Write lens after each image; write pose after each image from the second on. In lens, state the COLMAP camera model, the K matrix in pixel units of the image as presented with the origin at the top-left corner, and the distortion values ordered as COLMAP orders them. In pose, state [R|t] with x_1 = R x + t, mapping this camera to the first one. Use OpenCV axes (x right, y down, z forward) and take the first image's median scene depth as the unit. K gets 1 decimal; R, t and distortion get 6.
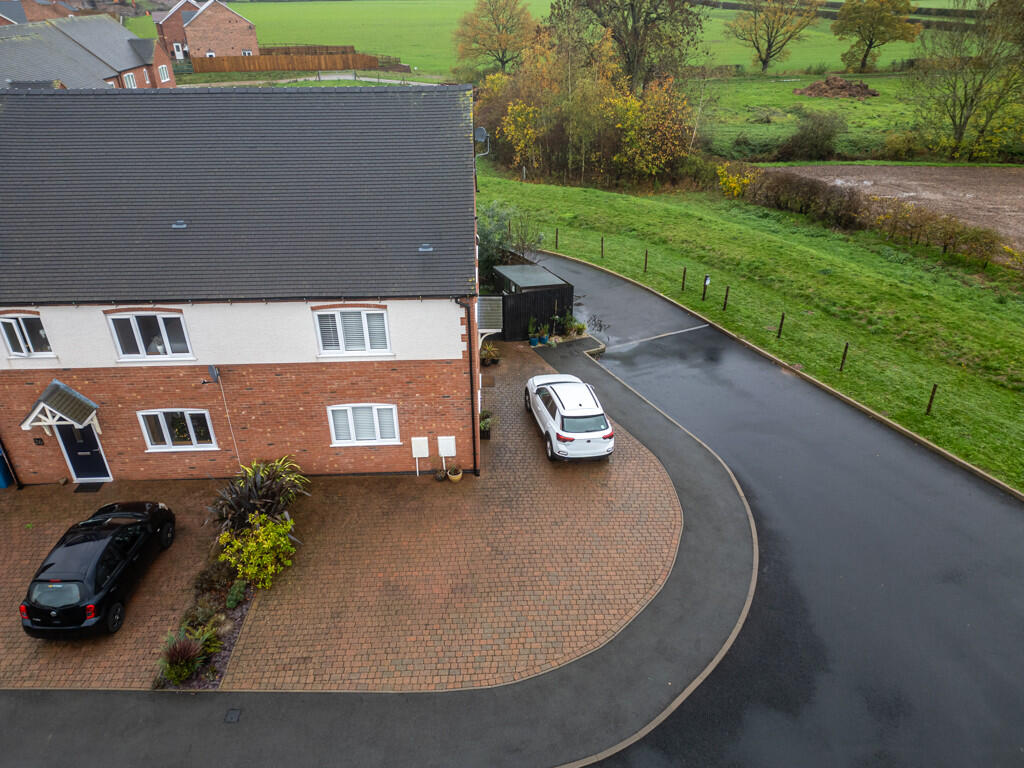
lens RADIAL K [[712.0, 0, 512.9], [0, 712.0, 390.6], [0, 0, 1]] dist [0.063416, -0.041810]
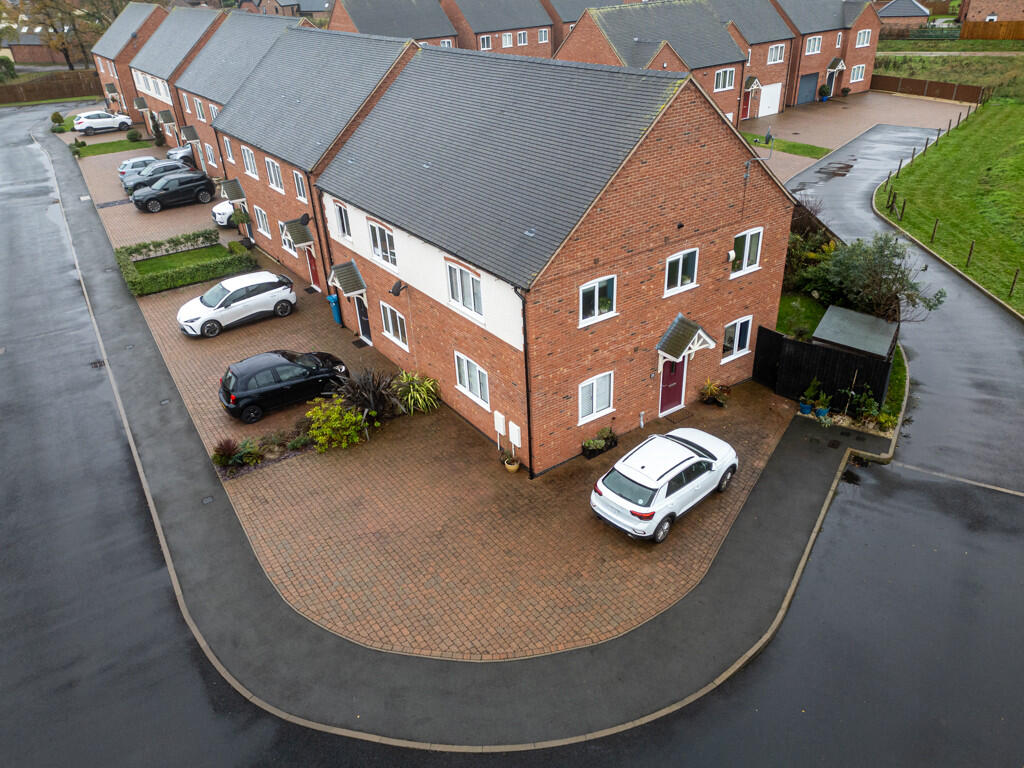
lens RADIAL K [[765.3, 0, 507.8], [0, 765.3, 384.6], [0, 0, 1]] dist [0.053785, -0.011998]
pose [[0.538195, 0.396265, -0.743855, 0.706914], [-0.386788, 0.900276, 0.199744, -0.203981], [0.748827, 0.180213, 0.637795, 0.331885]]
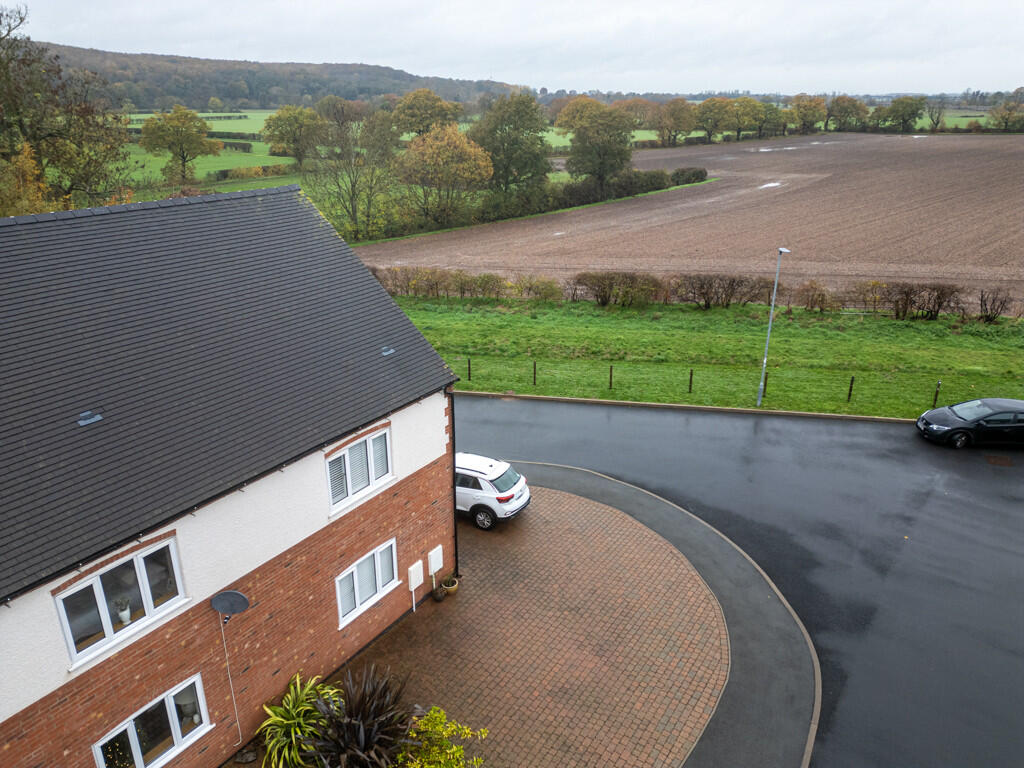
lens RADIAL K [[712.0, 0, 515.9], [0, 712.0, 388.0], [0, 0, 1]] dist [0.063416, -0.041810]
pose [[0.585564, -0.293875, 0.755482, -0.699271], [0.399637, 0.915500, 0.046368, -0.129958], [-0.705270, 0.274767, 0.653527, 0.301297]]
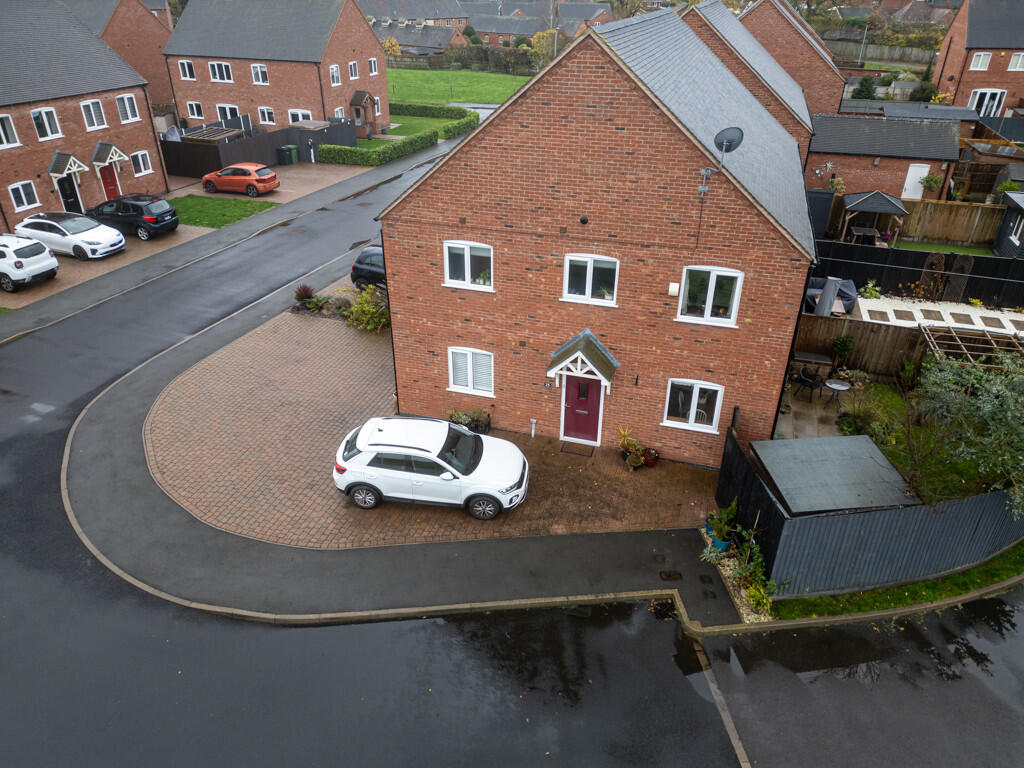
lens RADIAL K [[712.0, 0, 509.5], [0, 712.0, 384.2], [0, 0, 1]] dist [0.063416, -0.041810]
pose [[-0.336226, 0.468417, -0.817030, 0.746188], [-0.473233, 0.666028, 0.576591, -0.599782], [0.814250, 0.580510, -0.002266, 1.213615]]
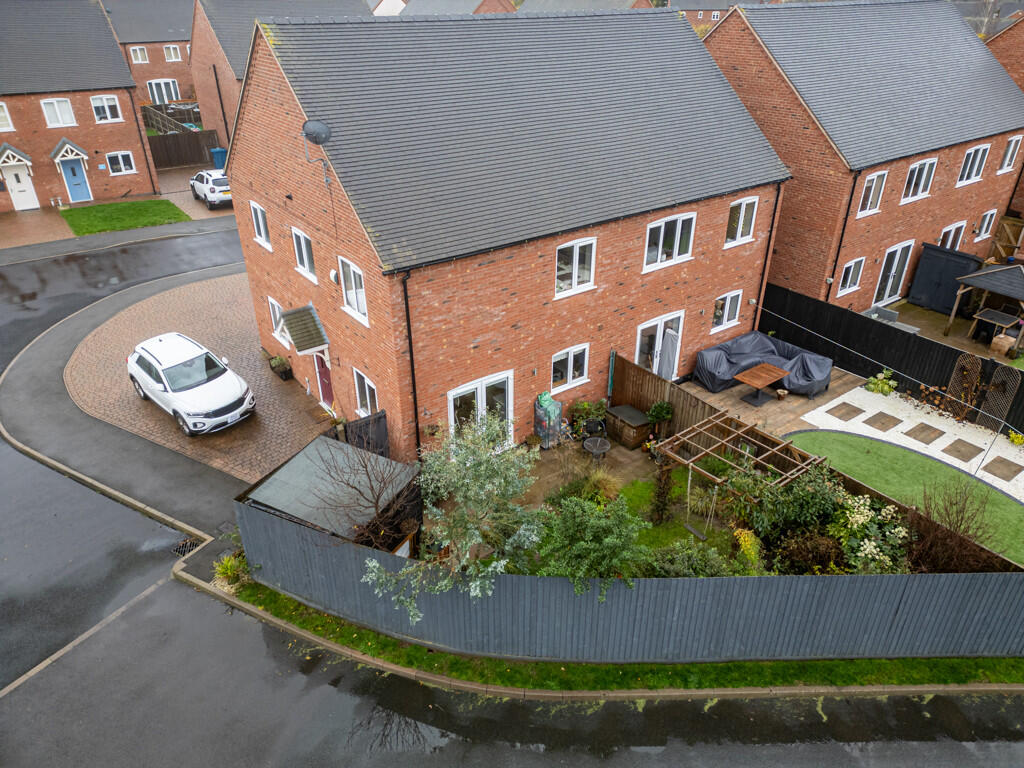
lens RADIAL K [[712.0, 0, 512.8], [0, 712.0, 381.3], [0, 0, 1]] dist [0.063416, -0.041810]
pose [[-0.827105, 0.285375, -0.484208, 0.213637], [-0.270477, 0.553092, 0.787992, -0.956082], [0.492685, 0.782720, -0.380278, 1.845888]]
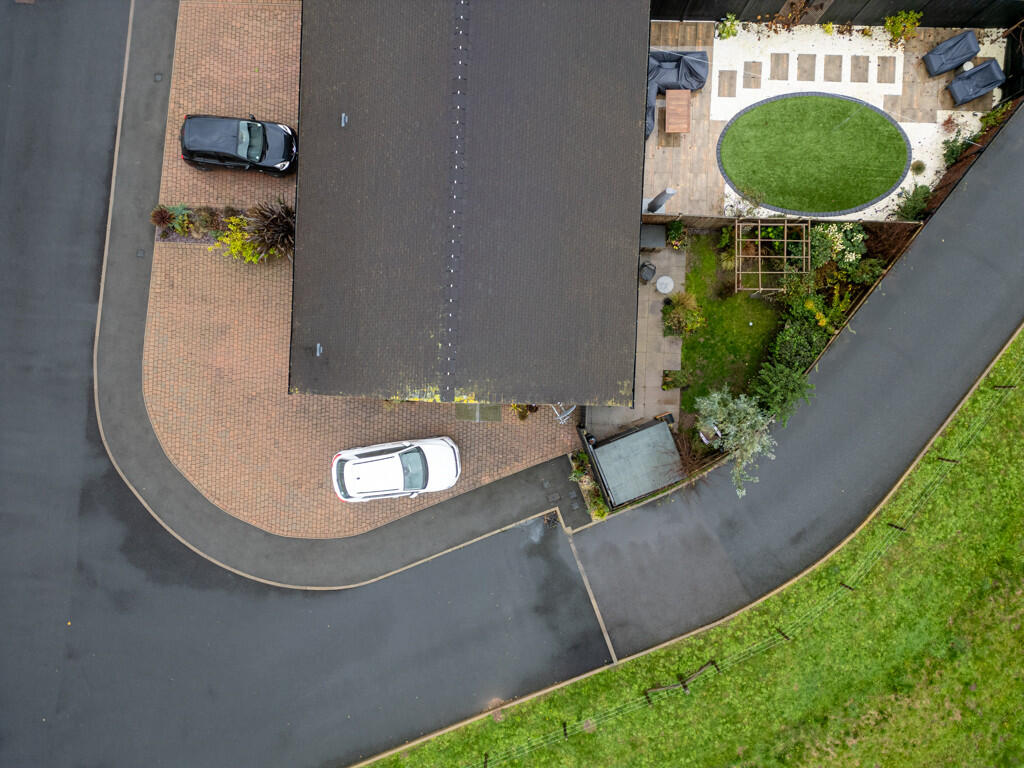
lens RADIAL K [[712.0, 0, 510.1], [0, 712.0, 389.1], [0, 0, 1]] dist [0.063416, -0.041810]
pose [[-0.076539, 0.997049, 0.005879, -0.088233], [-0.487571, -0.042571, 0.872045, -1.260984], [0.869722, 0.063879, 0.489390, 0.701931]]
